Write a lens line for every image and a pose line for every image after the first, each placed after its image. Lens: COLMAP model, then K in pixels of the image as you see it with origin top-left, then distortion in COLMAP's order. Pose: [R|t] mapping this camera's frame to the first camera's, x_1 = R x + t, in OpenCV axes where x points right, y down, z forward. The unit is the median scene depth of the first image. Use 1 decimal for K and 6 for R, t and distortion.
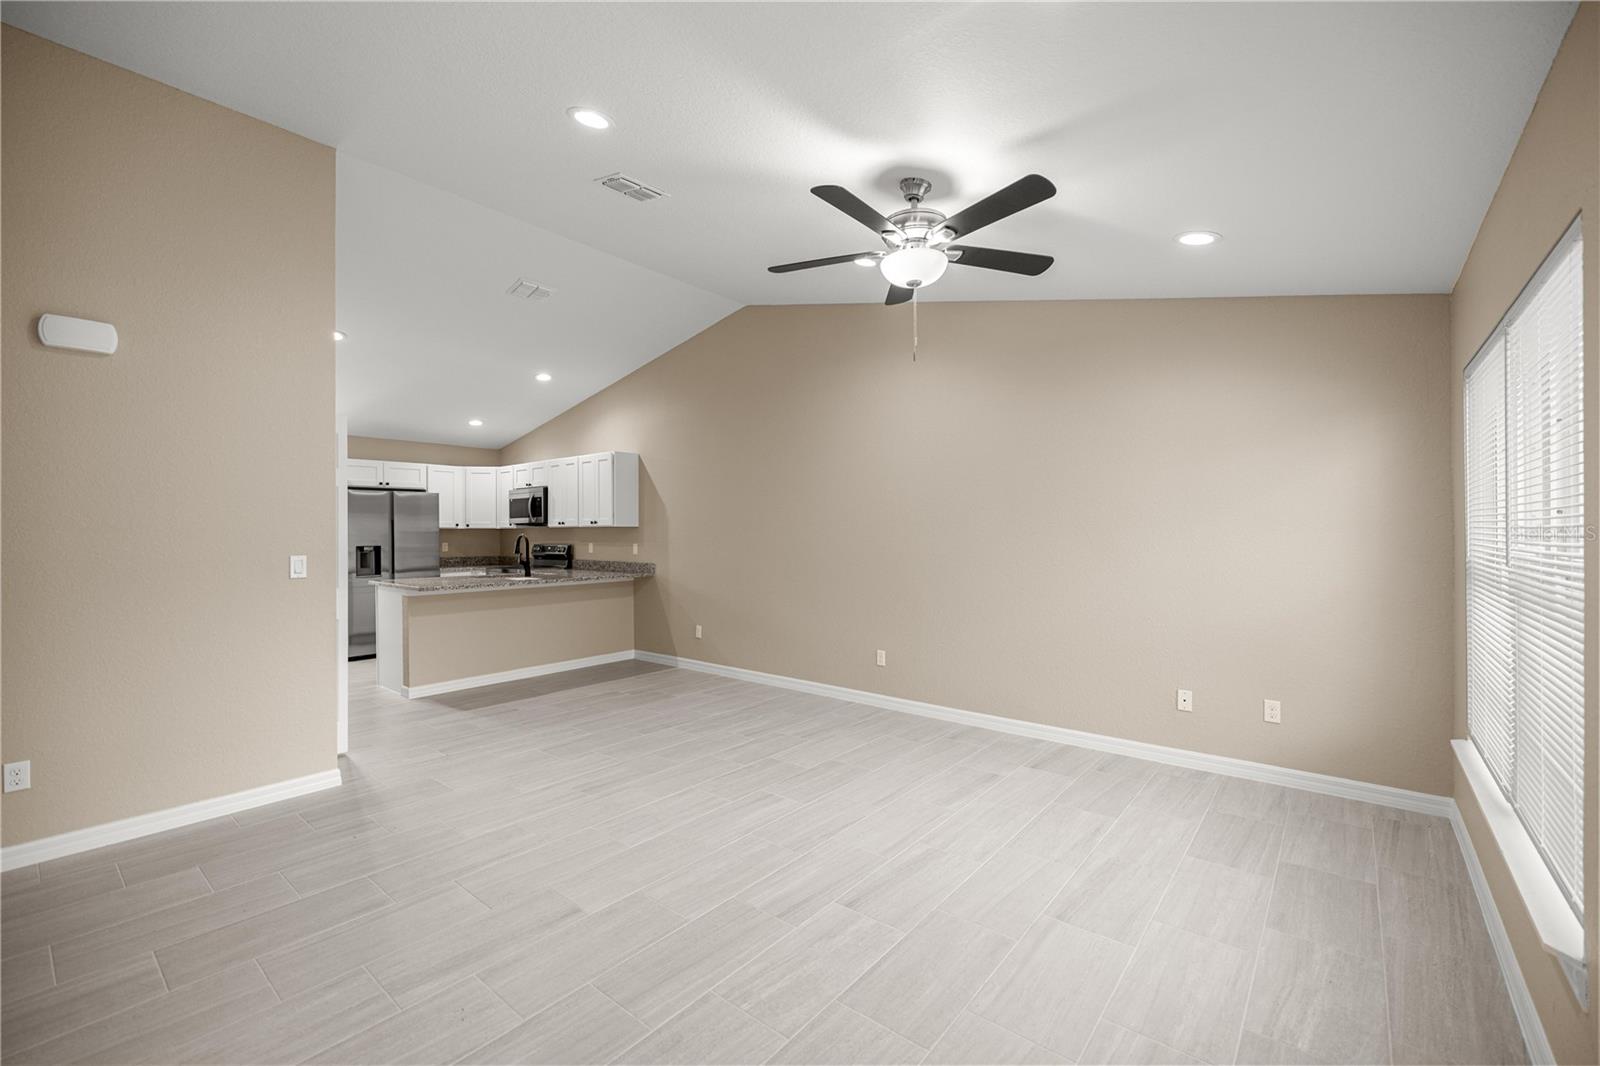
lens RADIAL K [[678.2, 0, 790.8], [0, 678.2, 537.8], [0, 0, 1]] dist [-0.009849, -0.000075]
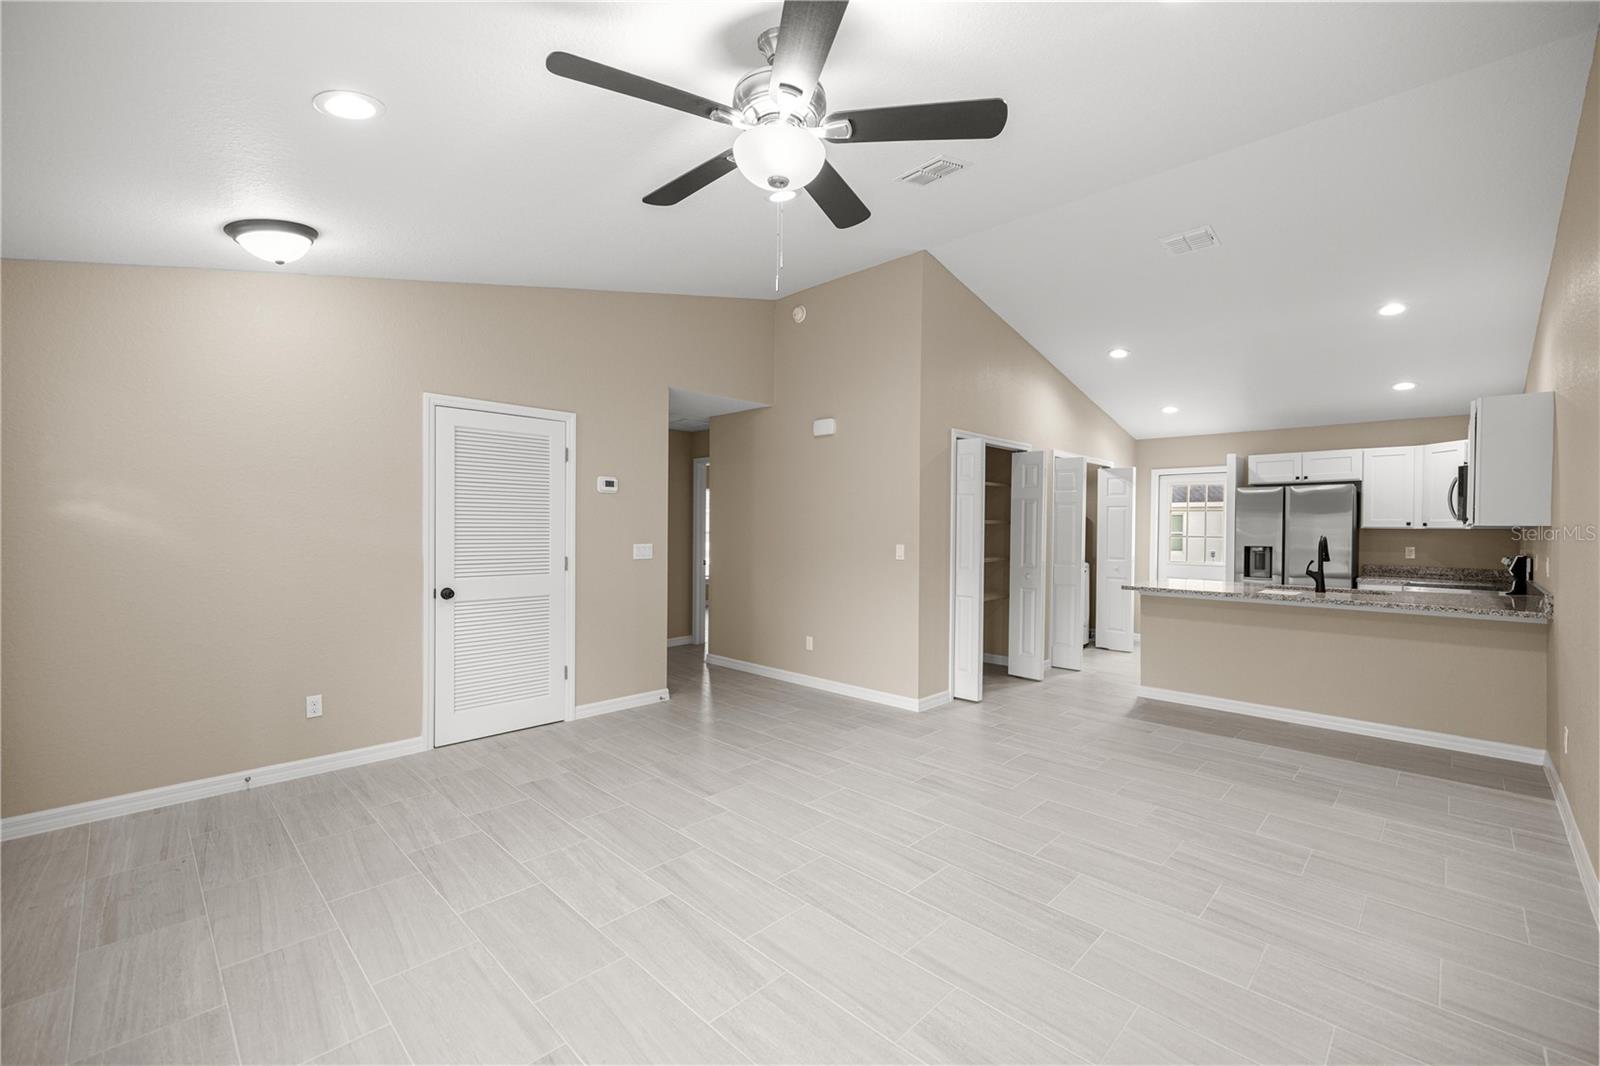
lens RADIAL K [[664.8, 0, 792.9], [0, 664.8, 531.8], [0, 0, 1]] dist [-0.005337, -0.000363]
pose [[-0.091773, 0.010725, -0.995722, 0.356673], [-0.018582, 0.999749, 0.012481, -0.007400], [0.995607, 0.019648, -0.091551, 0.435066]]
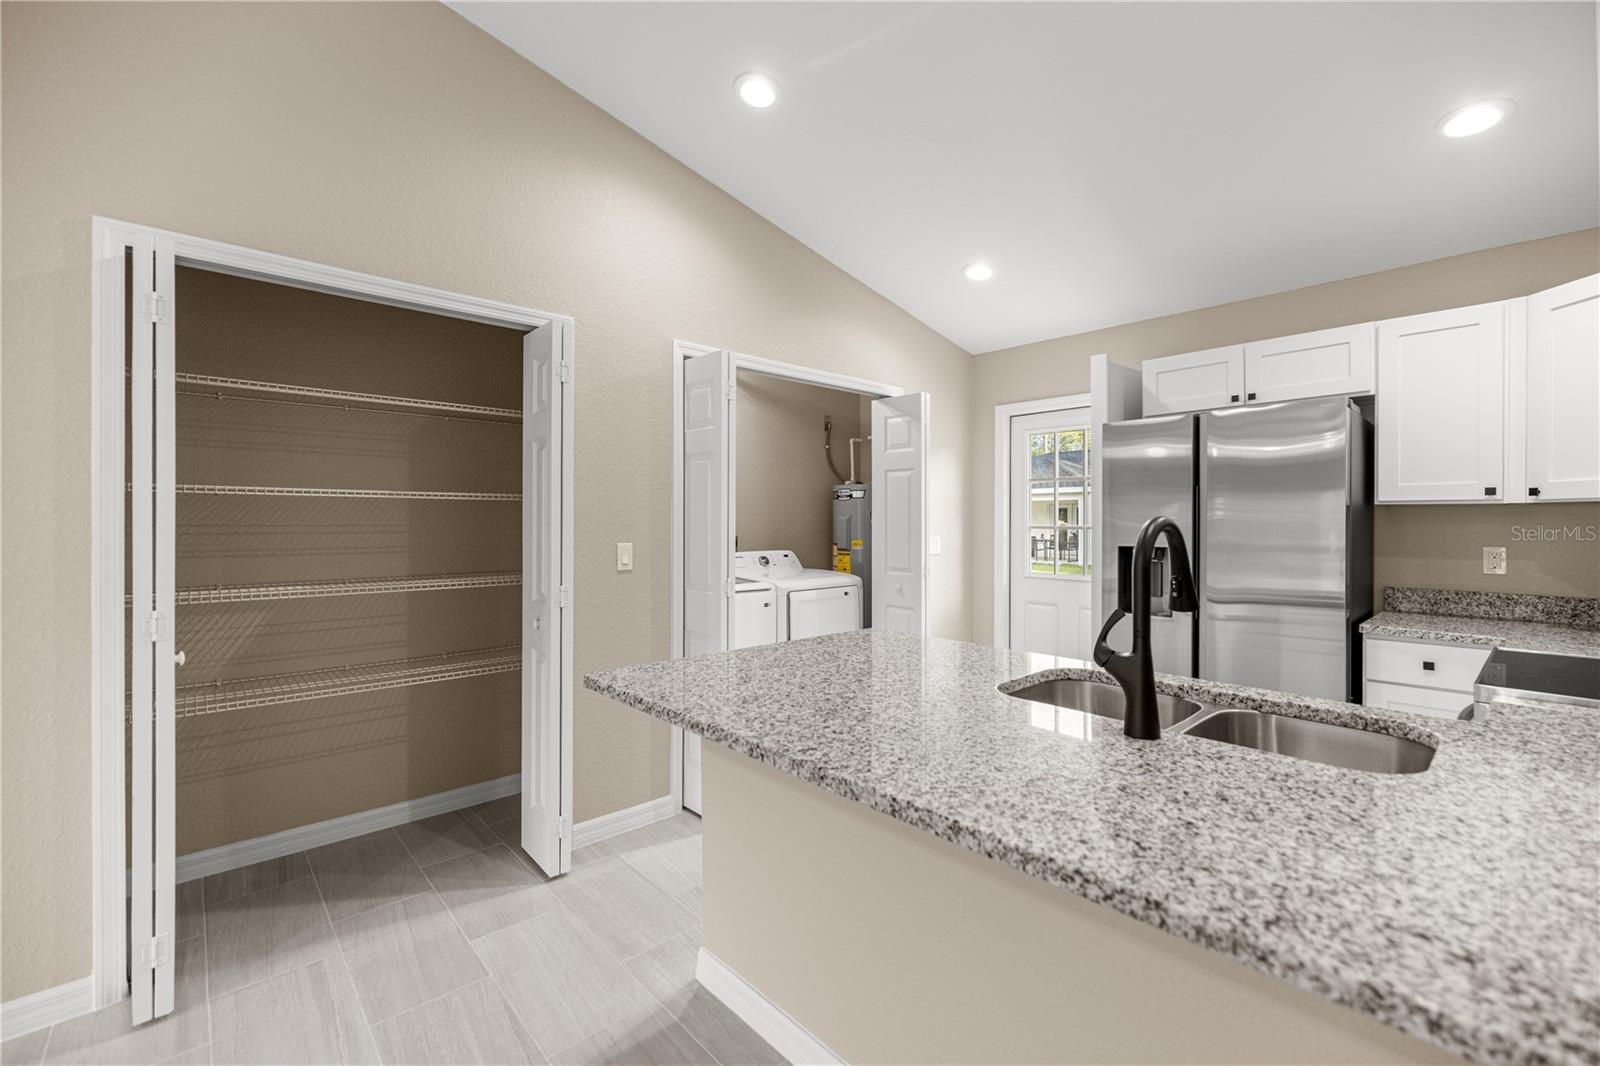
lens RADIAL K [[669.1, 0, 802.4], [0, 669.1, 519.7], [0, 0, 1]] dist [0.000644, -0.000007]
pose [[-0.138523, 0.001060, -0.990359, -0.165248], [-0.011971, 0.999925, 0.002745, -0.003493], [0.990287, 0.012236, -0.138500, 0.836700]]
